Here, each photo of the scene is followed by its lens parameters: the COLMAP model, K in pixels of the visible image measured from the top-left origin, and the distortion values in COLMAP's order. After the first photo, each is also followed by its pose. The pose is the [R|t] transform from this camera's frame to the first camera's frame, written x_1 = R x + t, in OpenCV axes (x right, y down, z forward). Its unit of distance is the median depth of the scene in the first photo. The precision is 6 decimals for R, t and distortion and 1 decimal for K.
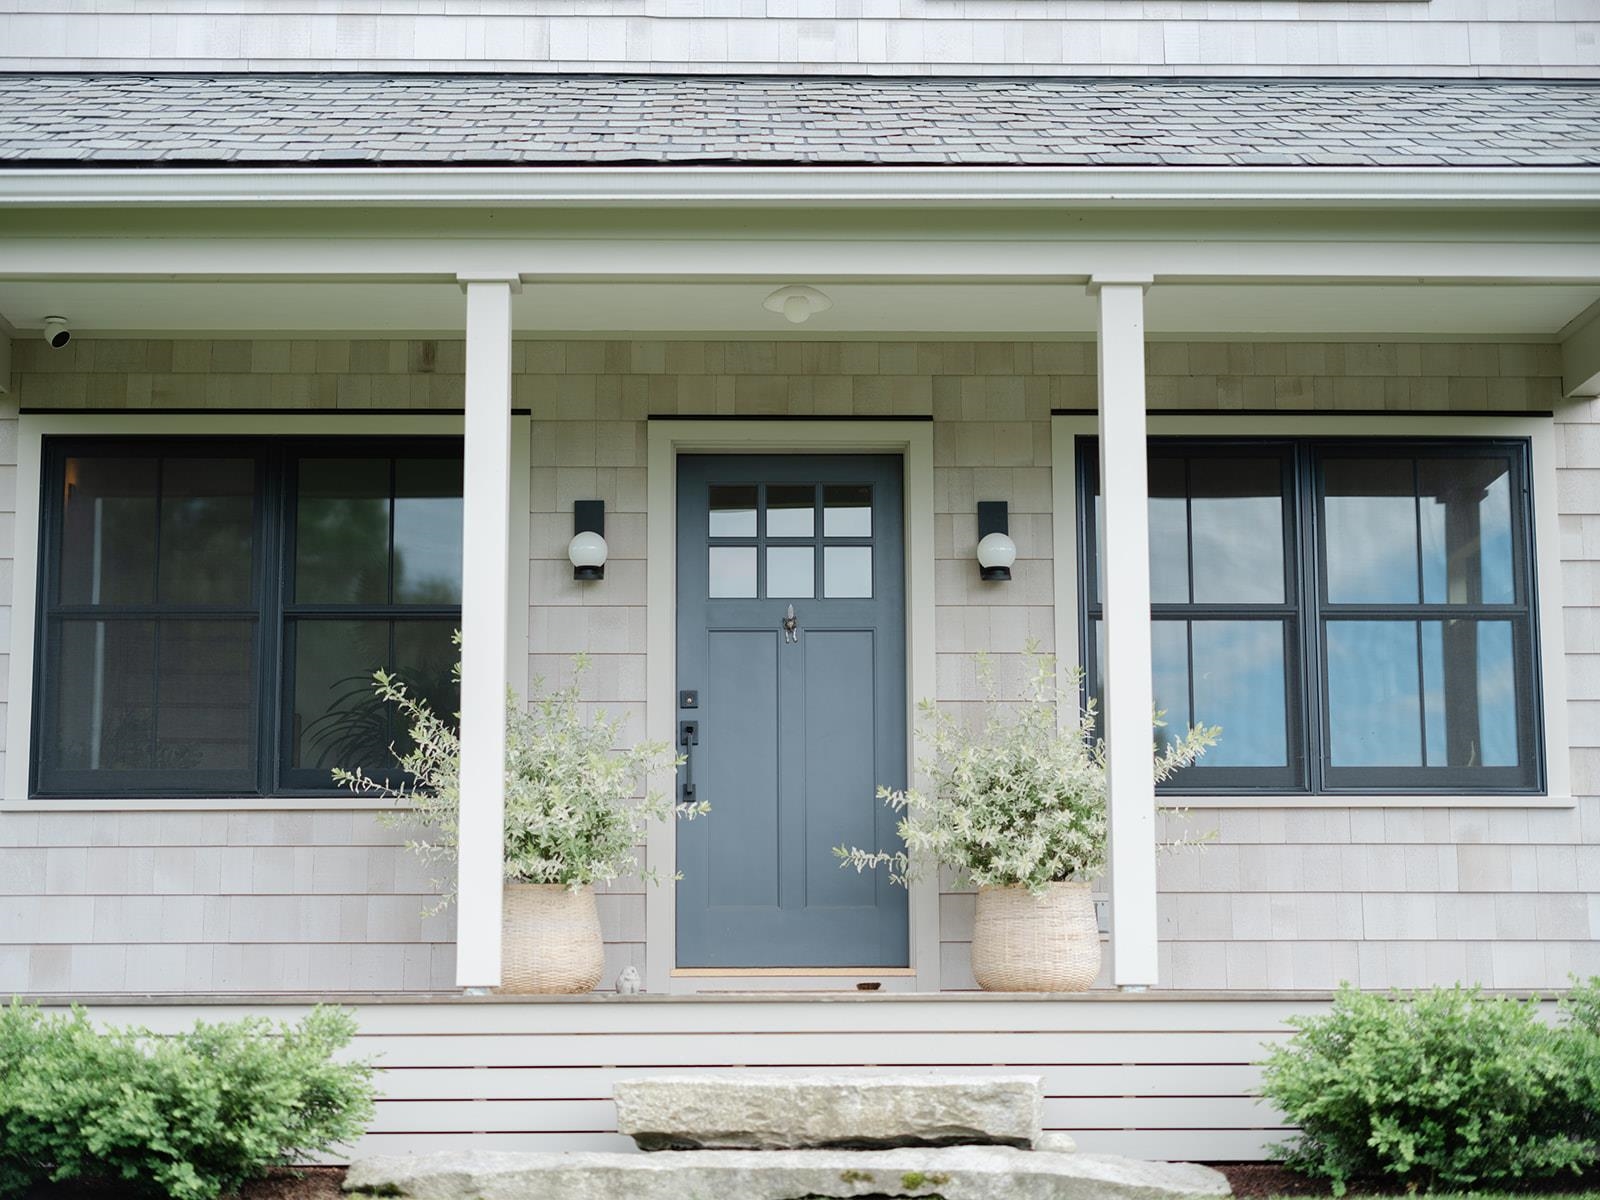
lens RADIAL K [[2936.0, 0, 800.0], [0, 2936.0, 600.0], [0, 0, 1]] dist [0.163219, -2.170698]
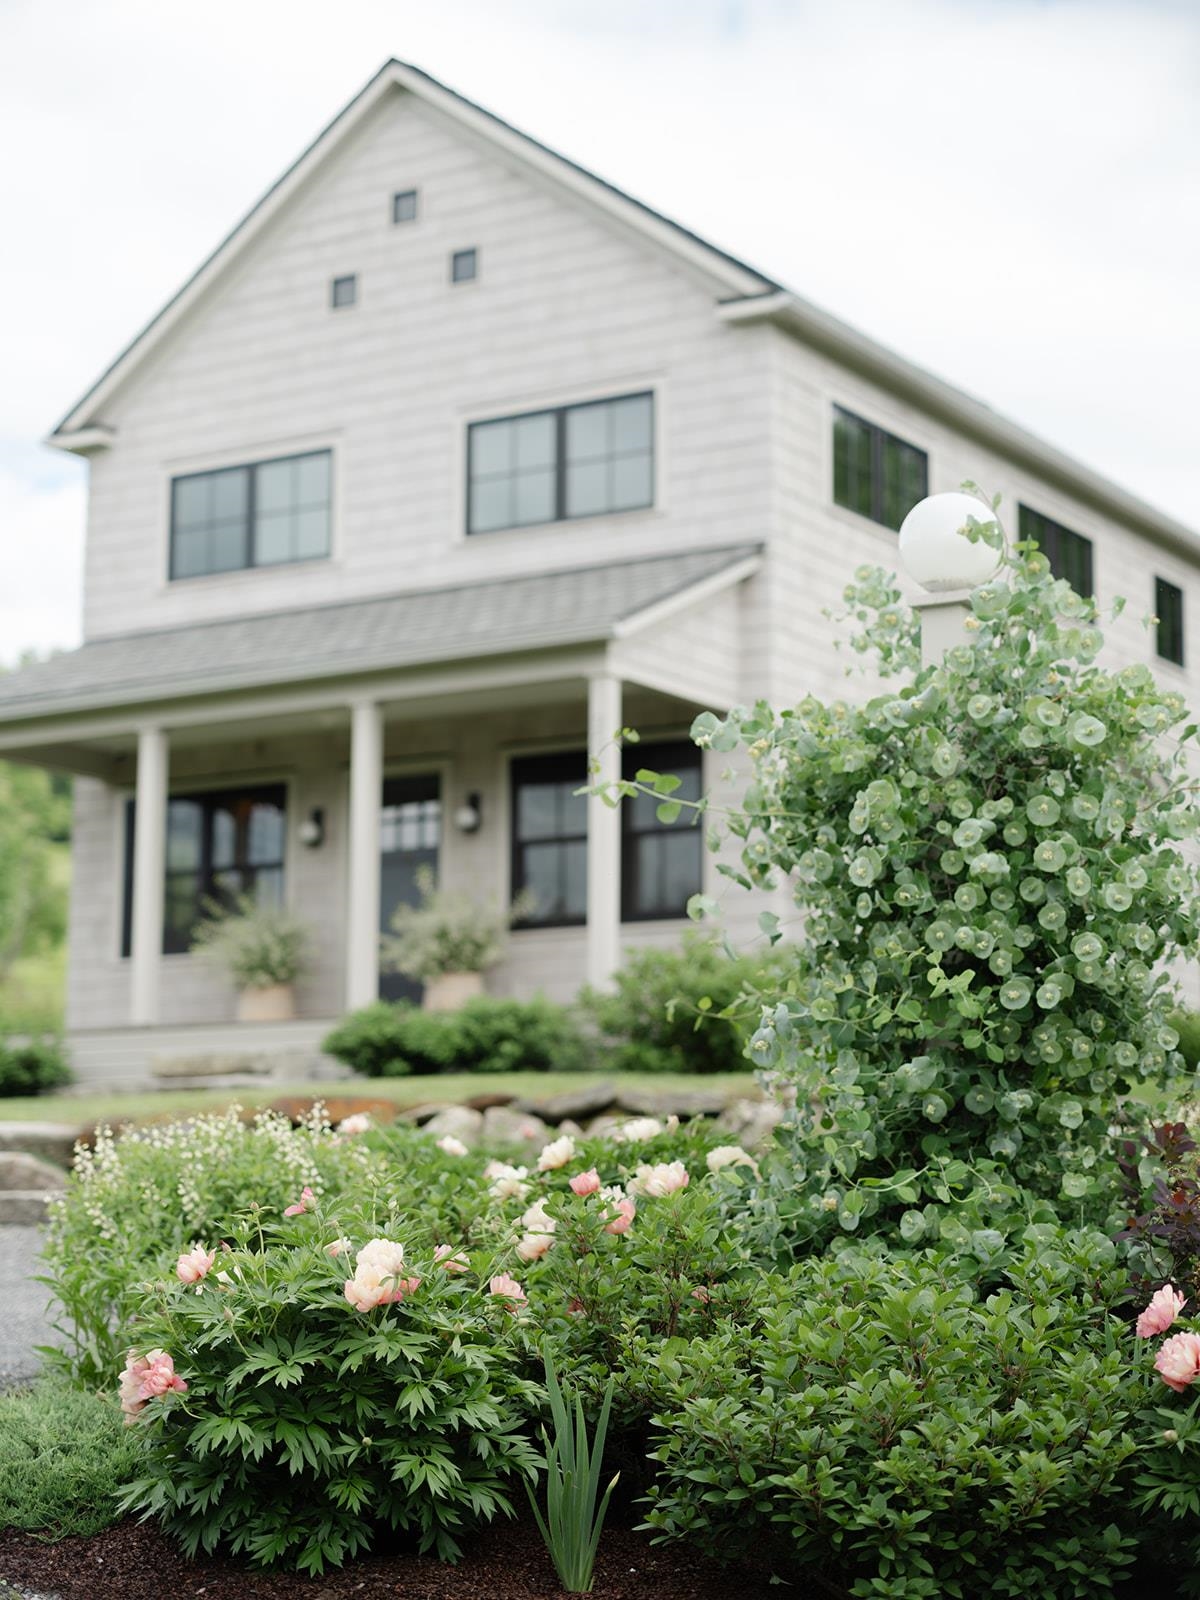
lens RADIAL K [[2936.0, 0, 600.0], [0, 2936.0, 800.0], [0, 0, 1]] dist [0.163219, -2.170698]
pose [[0.826675, -0.081953, -0.556679, 1.277523], [0.073359, 0.996590, -0.037776, 0.055923], [0.557877, -0.009609, 0.829868, -0.654343]]
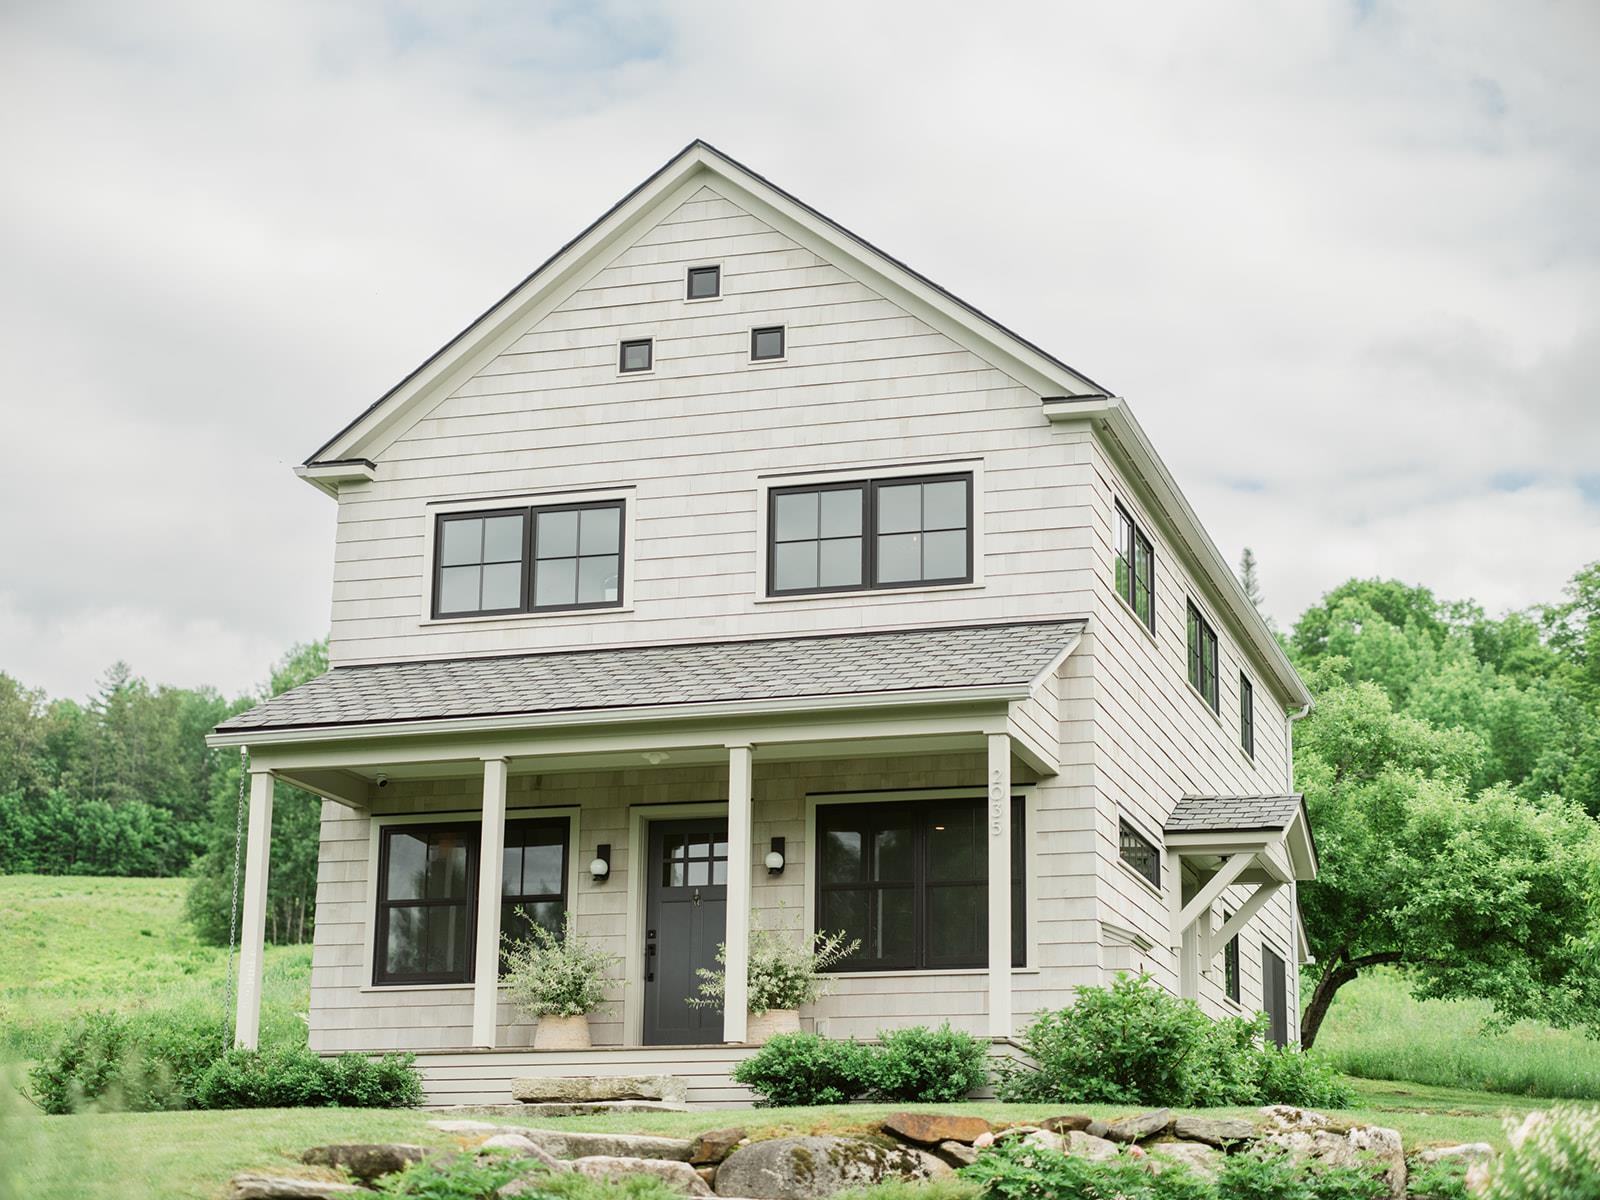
lens RADIAL K [[2936.0, 0, 800.0], [0, 2936.0, 600.0], [0, 0, 1]] dist [0.163219, -2.170698]
pose [[0.937021, -0.068192, -0.342551, 0.829946], [0.028094, 0.992293, -0.120687, 0.054345], [0.348141, 0.103463, 0.931715, -1.018181]]
